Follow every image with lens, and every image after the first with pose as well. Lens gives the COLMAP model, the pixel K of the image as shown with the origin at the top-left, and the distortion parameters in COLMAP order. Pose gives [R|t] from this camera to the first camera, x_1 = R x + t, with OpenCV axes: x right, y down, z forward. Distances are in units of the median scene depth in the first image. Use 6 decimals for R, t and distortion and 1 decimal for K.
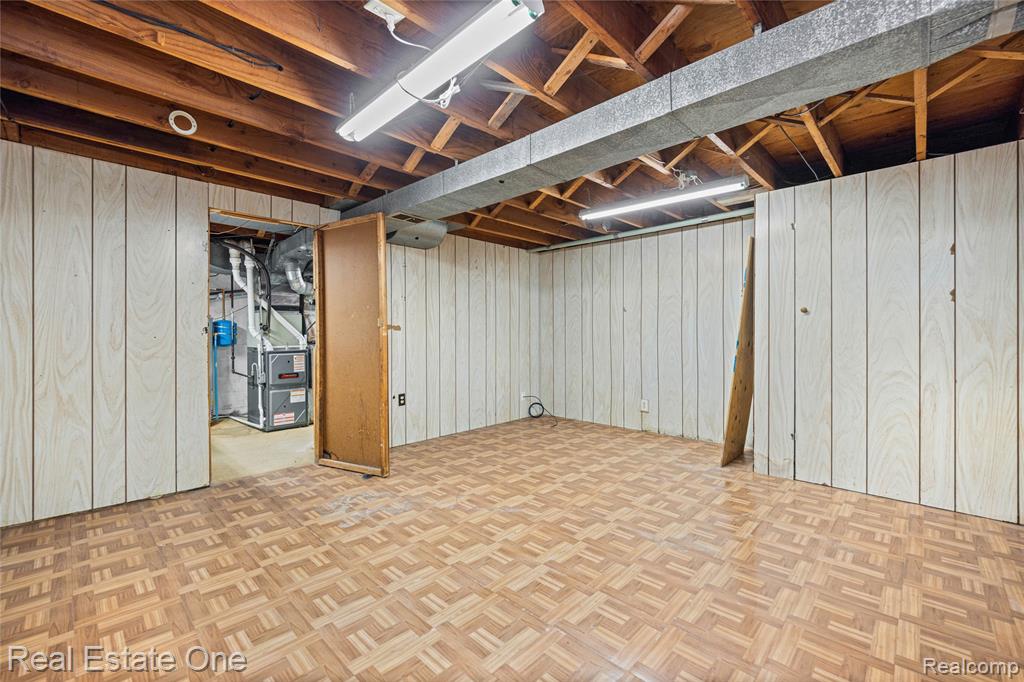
lens RADIAL K [[436.8, 0, 509.6], [0, 436.8, 336.1], [0, 0, 1]] dist [0.004165, -0.000070]
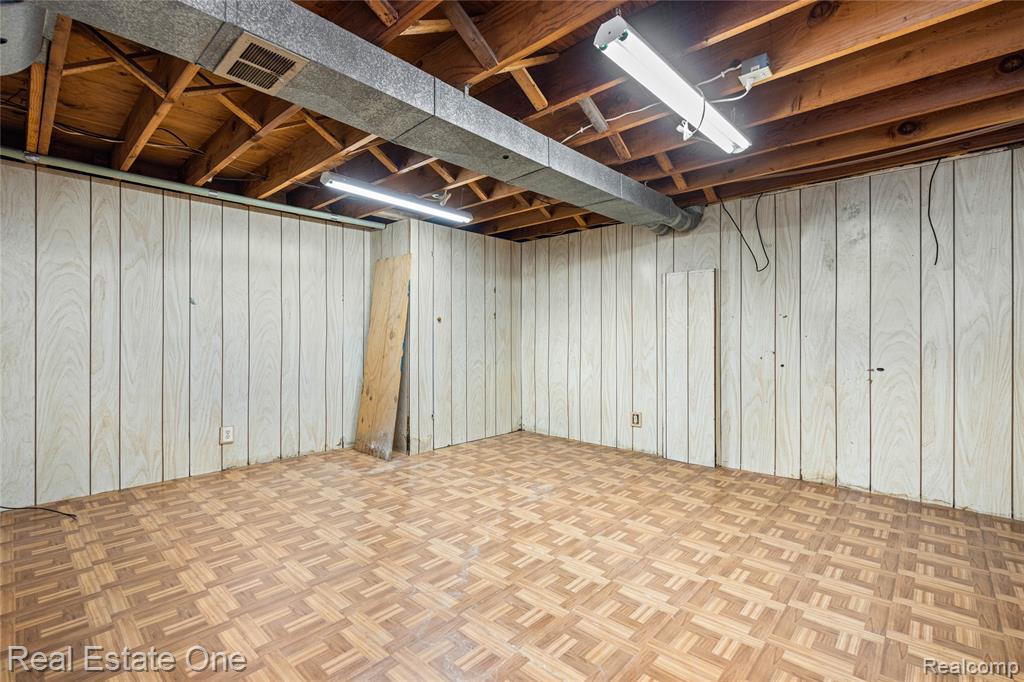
lens RADIAL K [[474.1, 0, 509.4], [0, 474.1, 338.6], [0, 0, 1]] dist [0.009677, -0.000119]
pose [[-0.040464, -0.001294, 0.999180, -0.892577], [0.006394, 0.999978, 0.001554, -0.001443], [-0.999161, 0.006452, -0.040455, 0.973189]]
